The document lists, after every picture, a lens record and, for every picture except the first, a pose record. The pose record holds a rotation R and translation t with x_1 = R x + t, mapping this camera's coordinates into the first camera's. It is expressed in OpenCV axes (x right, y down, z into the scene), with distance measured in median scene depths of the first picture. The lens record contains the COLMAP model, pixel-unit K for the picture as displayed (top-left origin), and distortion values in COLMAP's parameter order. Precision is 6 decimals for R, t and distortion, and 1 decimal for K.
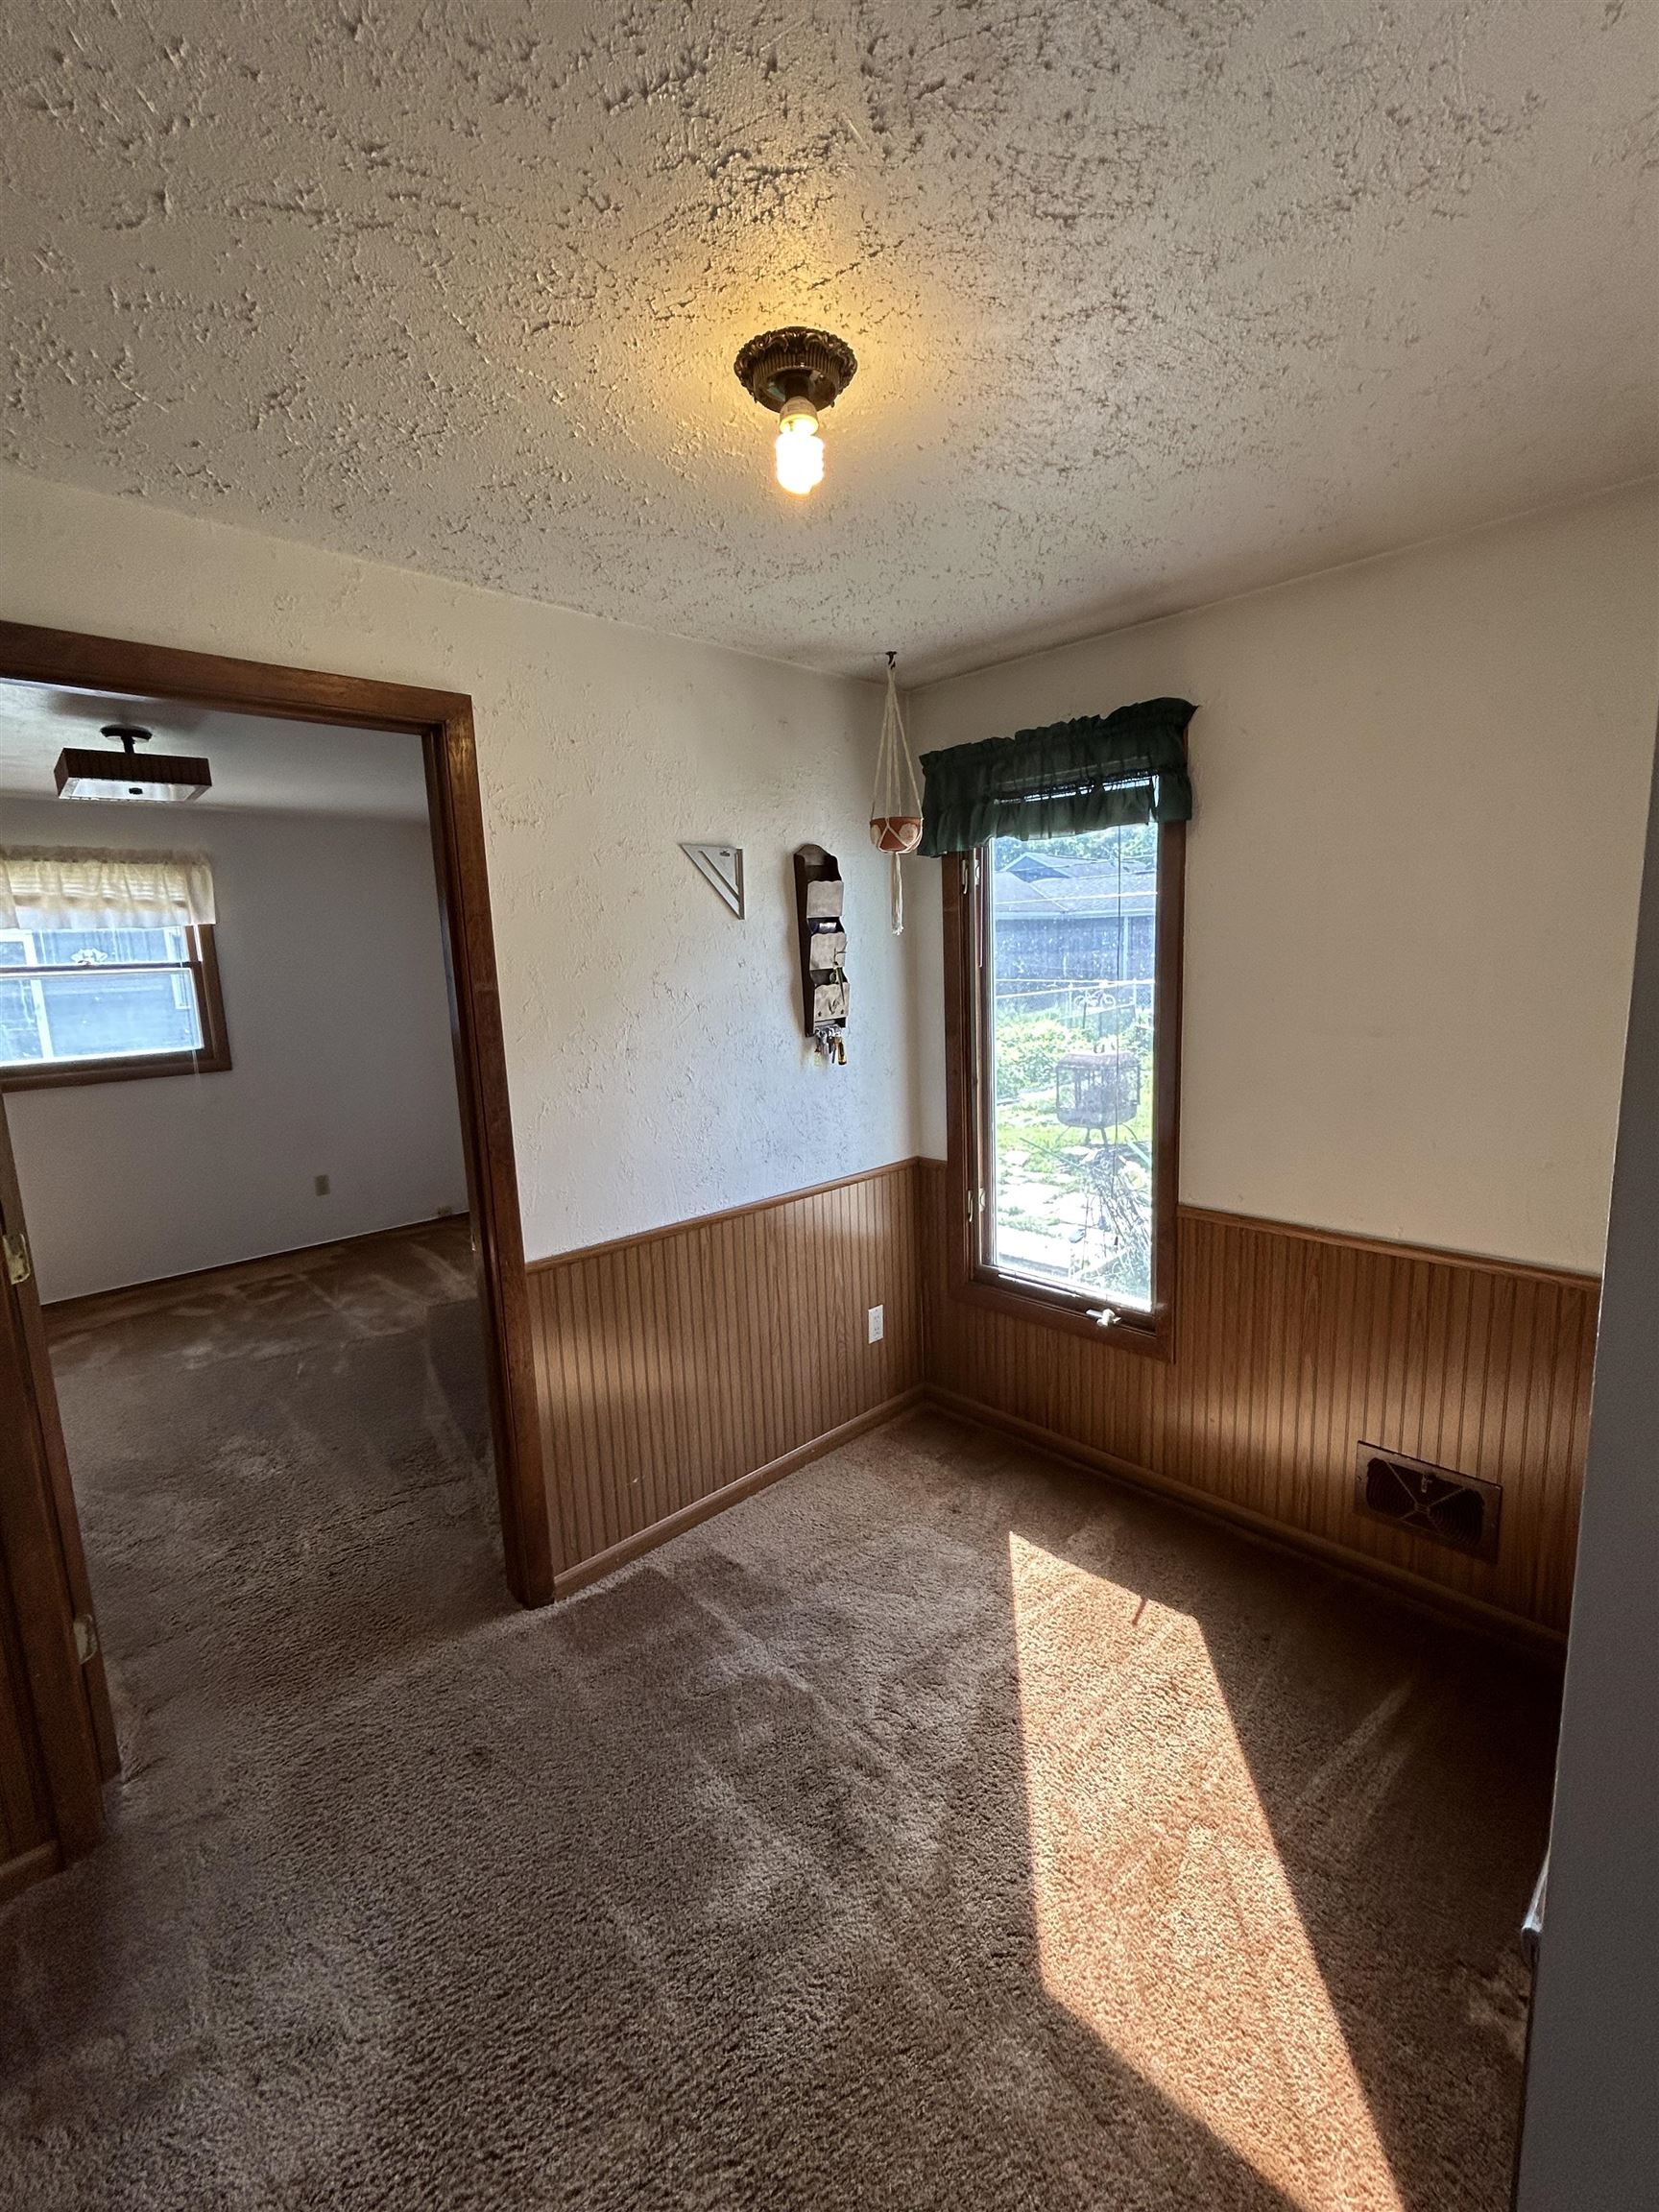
lens RADIAL K [[938.7, 0, 831.1], [0, 938.7, 1094.8], [0, 0, 1]] dist [0.001461, 0.000155]
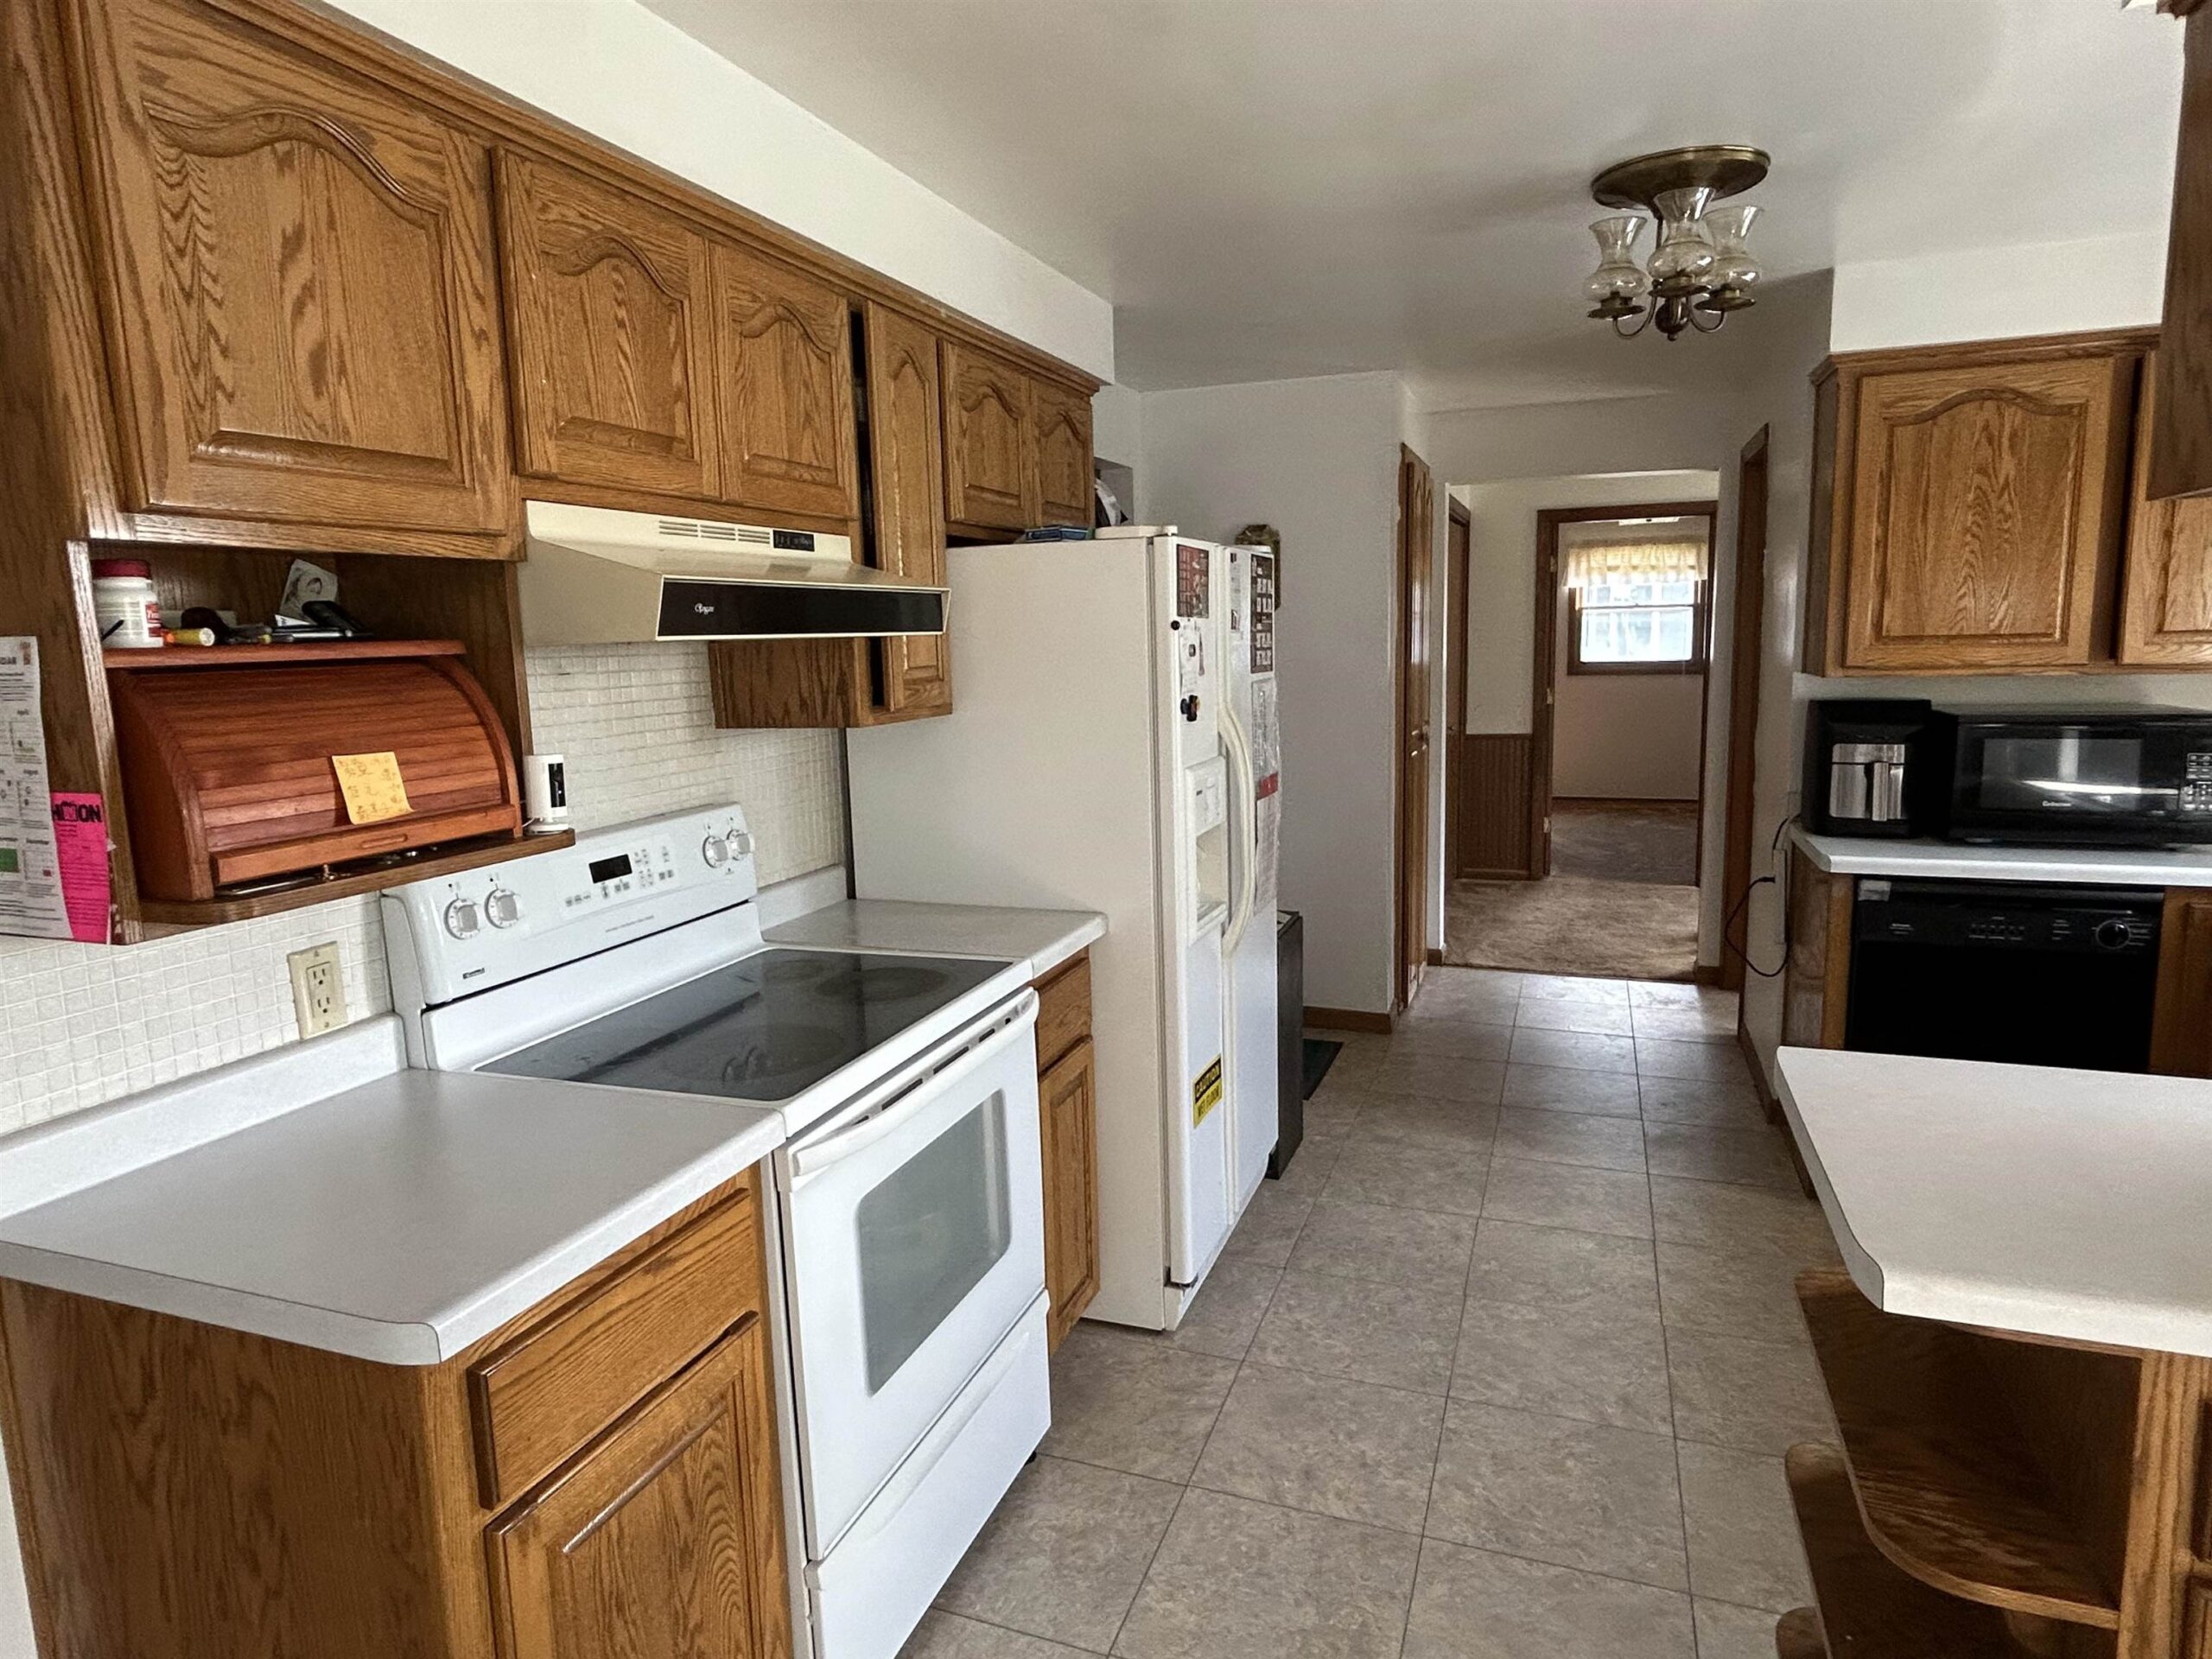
lens RADIAL K [[1303.4, 0, 1098.1], [0, 1303.4, 821.1], [0, 0, 1]] dist [-0.001066, 0.005177]
pose [[0.427908, 0.161851, -0.889212, 0.956986], [-0.126778, 0.984857, 0.118251, 0.092904], [0.894886, 0.062132, 0.441948, -0.896947]]
